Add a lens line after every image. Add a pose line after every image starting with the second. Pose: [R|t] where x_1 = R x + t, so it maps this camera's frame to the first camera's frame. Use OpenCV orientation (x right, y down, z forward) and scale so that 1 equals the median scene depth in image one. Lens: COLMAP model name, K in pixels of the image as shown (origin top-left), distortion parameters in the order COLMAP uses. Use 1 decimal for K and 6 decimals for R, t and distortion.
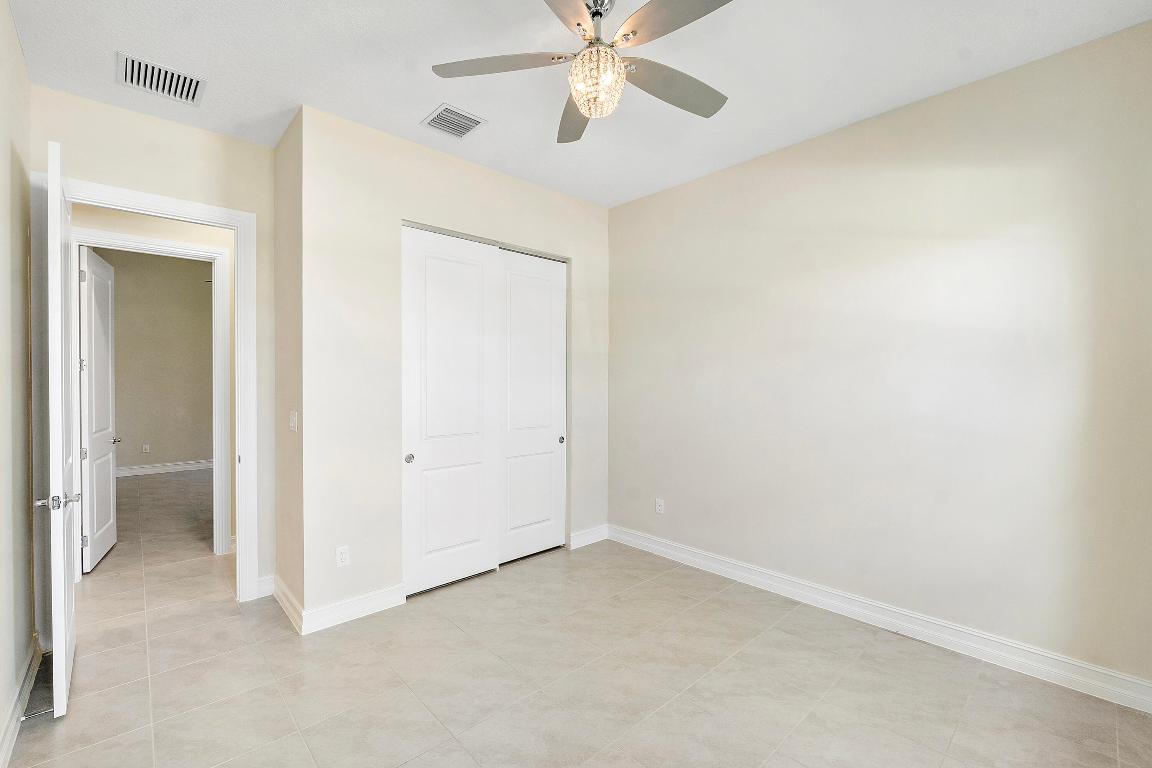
lens RADIAL K [[485.1, 0, 570.8], [0, 485.1, 385.3], [0, 0, 1]] dist [-0.006360, 0.000206]
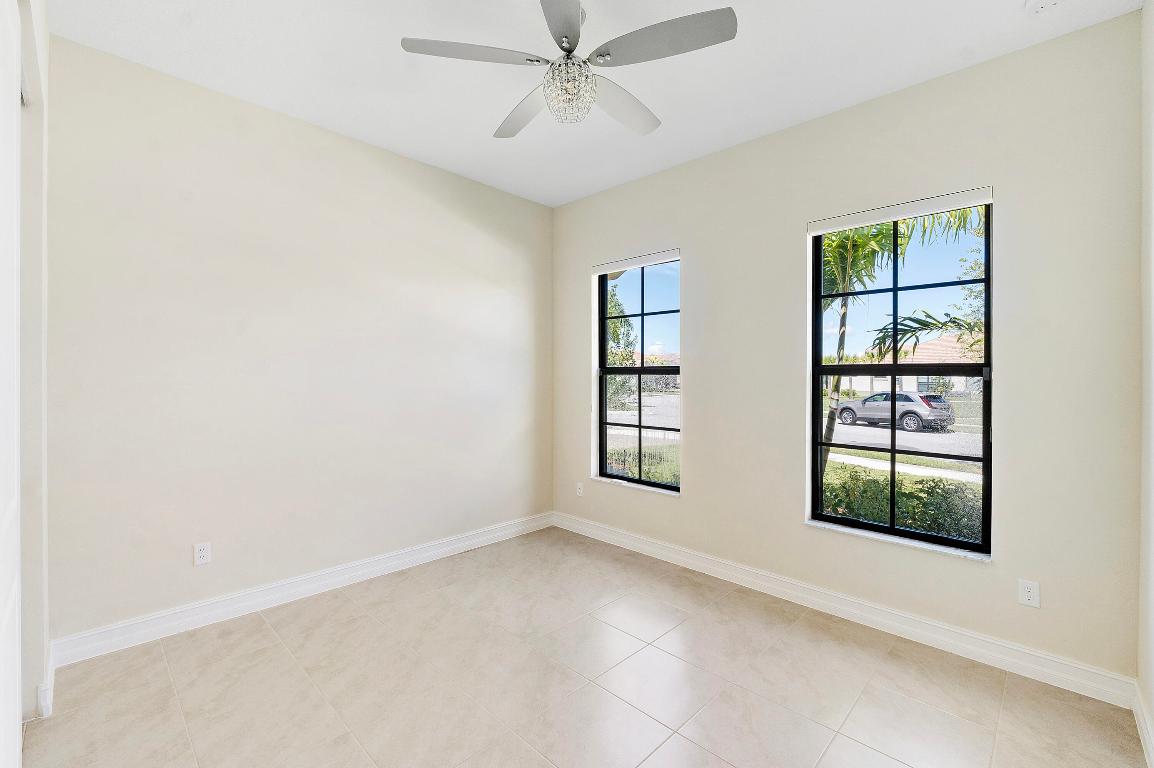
lens RADIAL K [[486.0, 0, 571.4], [0, 486.0, 381.7], [0, 0, 1]] dist [-0.006360, 0.000206]
pose [[-0.039955, -0.024096, 0.998911, -0.613446], [-0.008695, 0.999680, 0.023767, -0.015240], [-0.999164, -0.007736, -0.040151, 0.620530]]
